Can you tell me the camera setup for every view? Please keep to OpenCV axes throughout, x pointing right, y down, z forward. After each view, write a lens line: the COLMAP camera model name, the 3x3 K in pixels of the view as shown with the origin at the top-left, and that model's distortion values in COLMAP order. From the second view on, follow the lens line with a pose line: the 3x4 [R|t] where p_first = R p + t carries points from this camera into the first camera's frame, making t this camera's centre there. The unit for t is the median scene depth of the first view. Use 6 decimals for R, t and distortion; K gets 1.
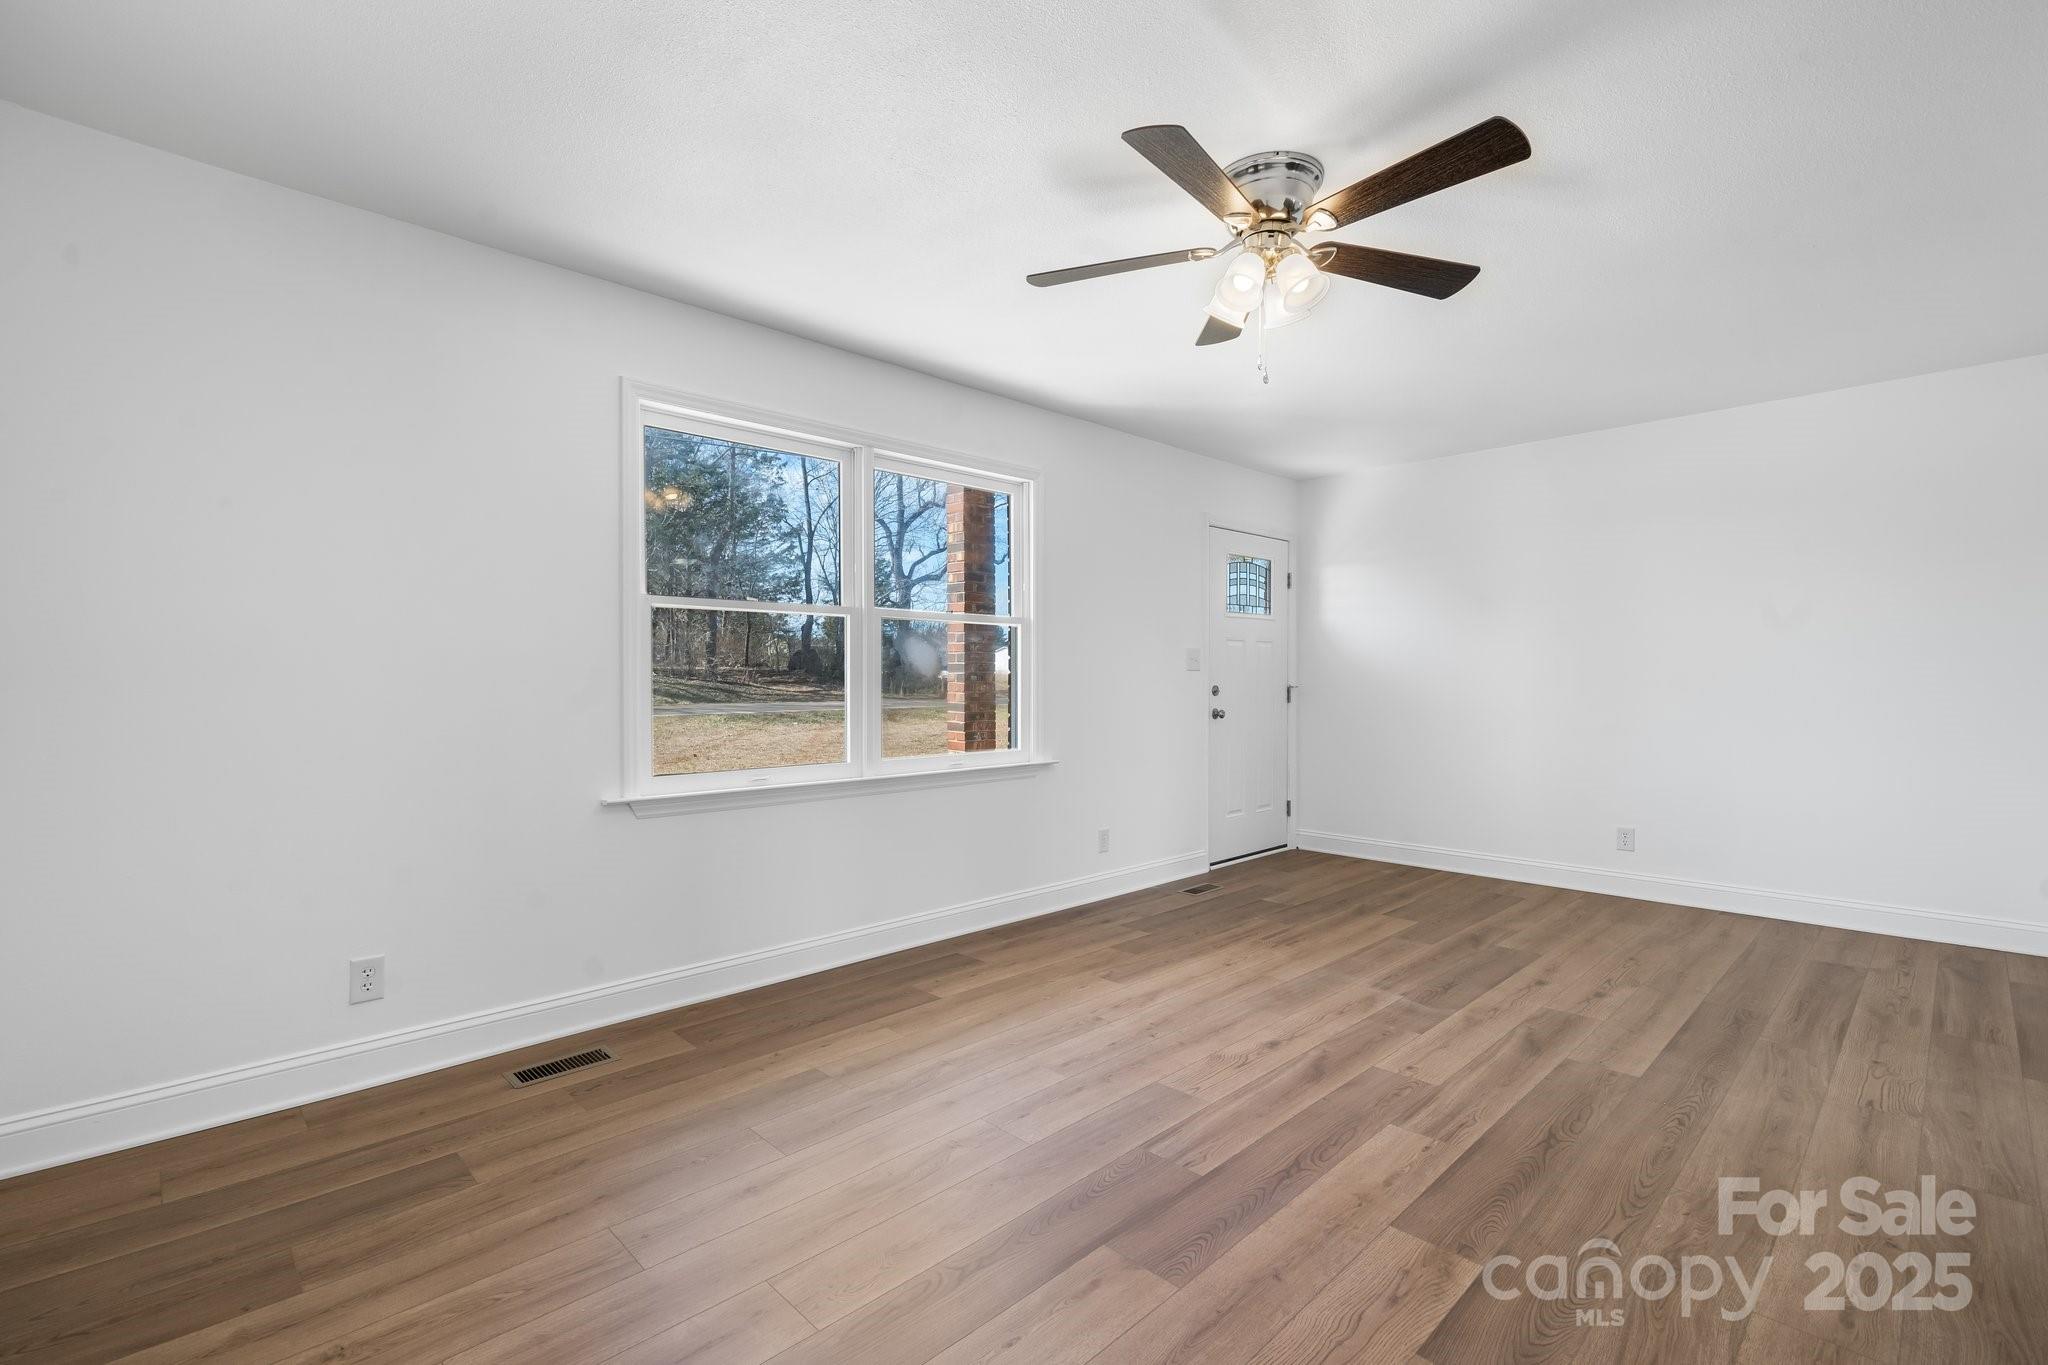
lens RADIAL K [[895.3, 0, 1018.0], [0, 895.3, 682.8], [0, 0, 1]] dist [-0.002267, 0.000420]
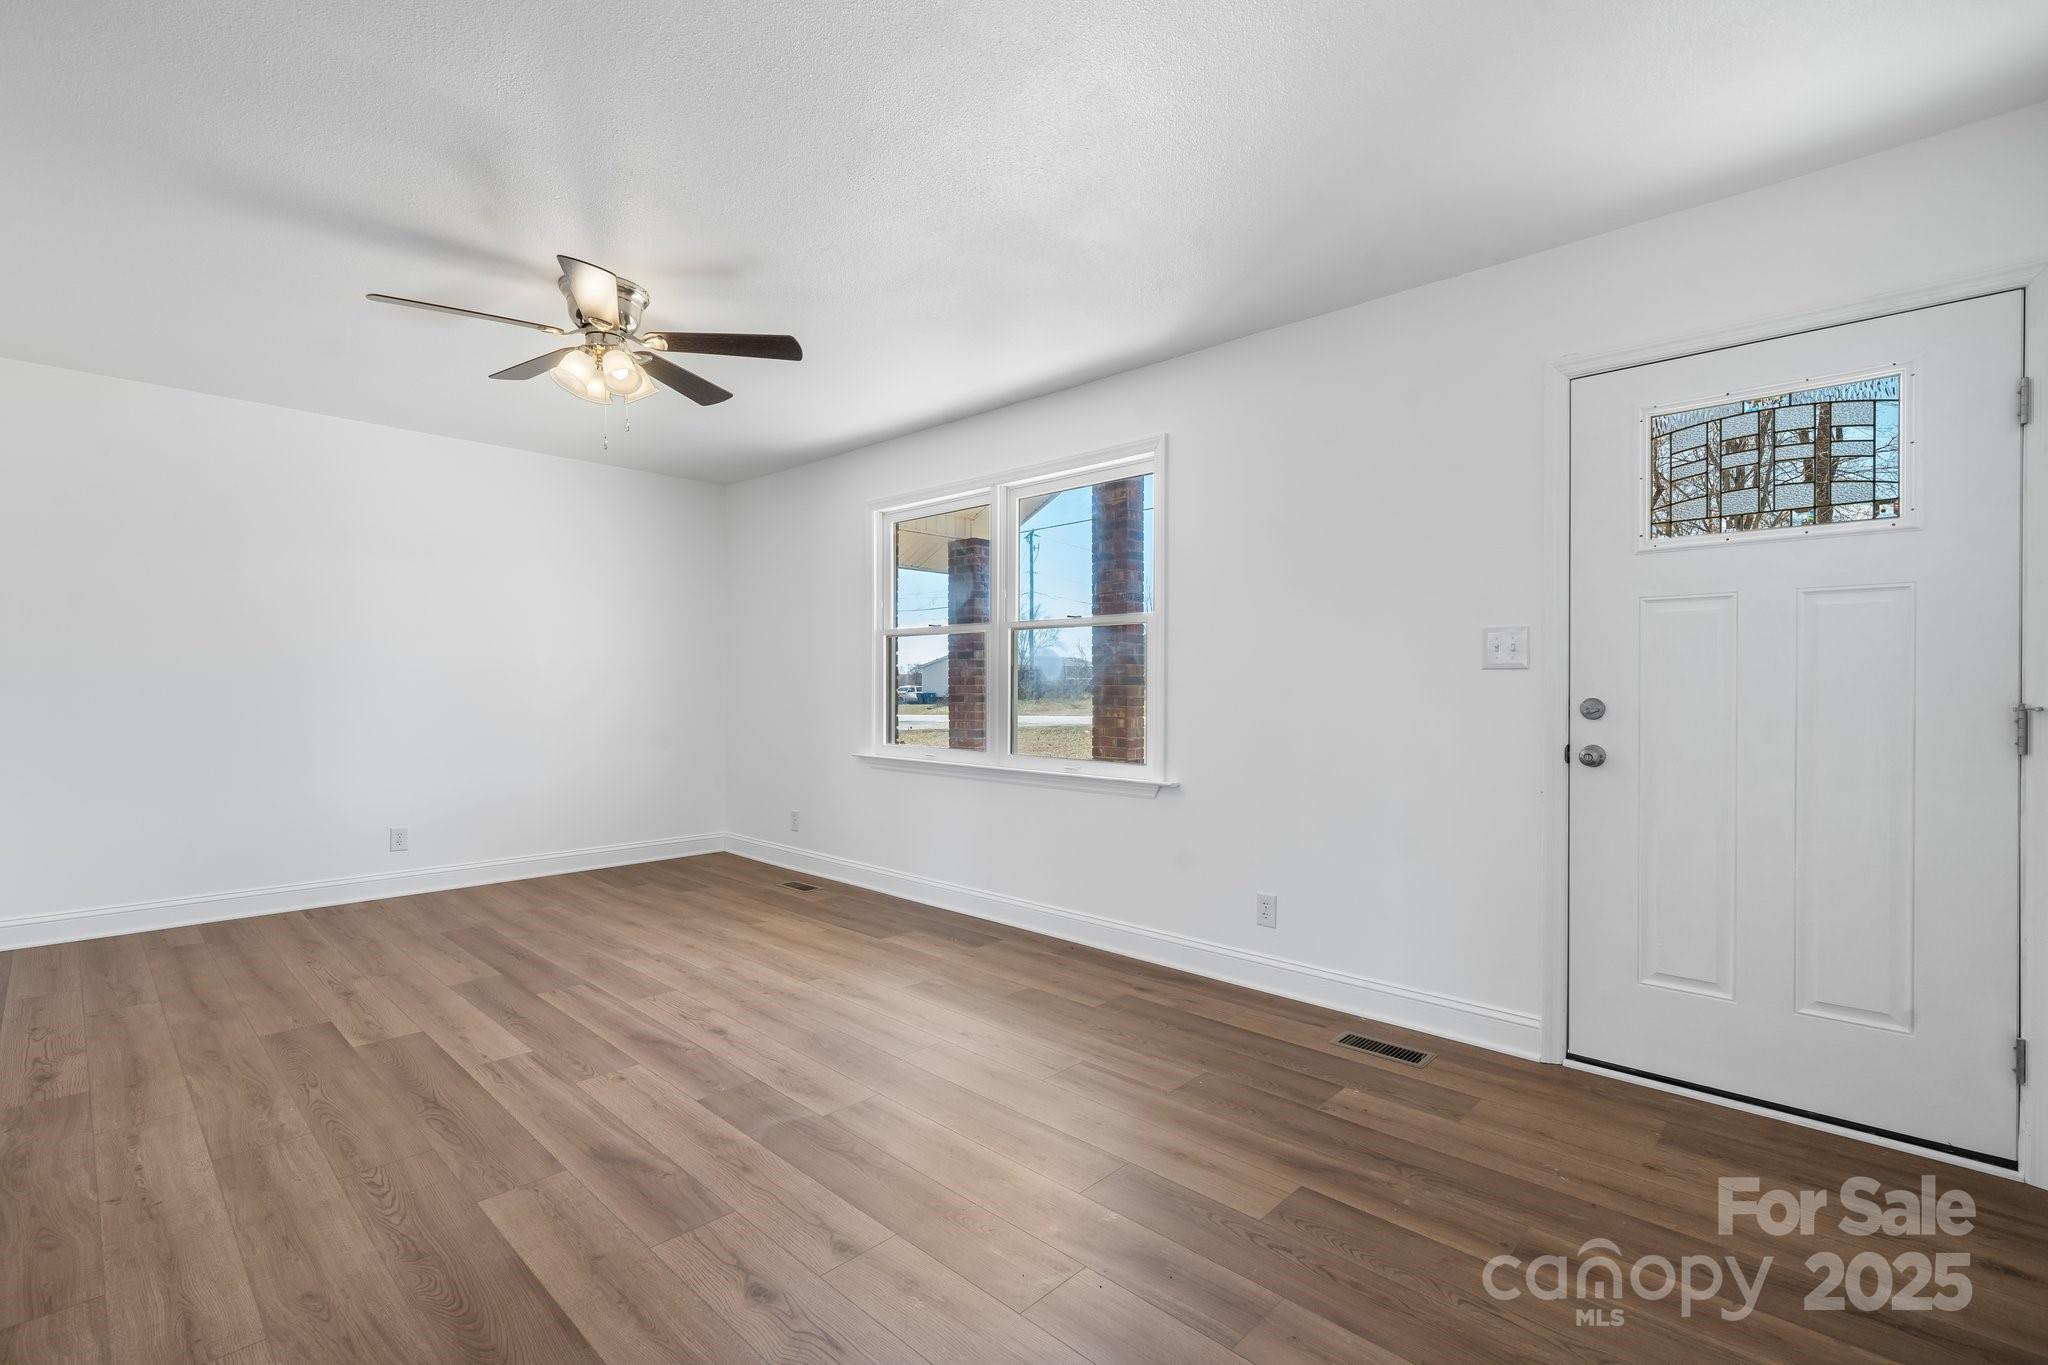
lens RADIAL K [[895.3, 0, 1018.0], [0, 895.3, 682.8], [0, 0, 1]] dist [-0.002267, 0.000420]
pose [[0.064754, -0.000390, -0.997901, 1.244949], [-0.009115, 0.999958, -0.000983, -0.004633], [0.997860, 0.009159, 0.064747, 1.178338]]
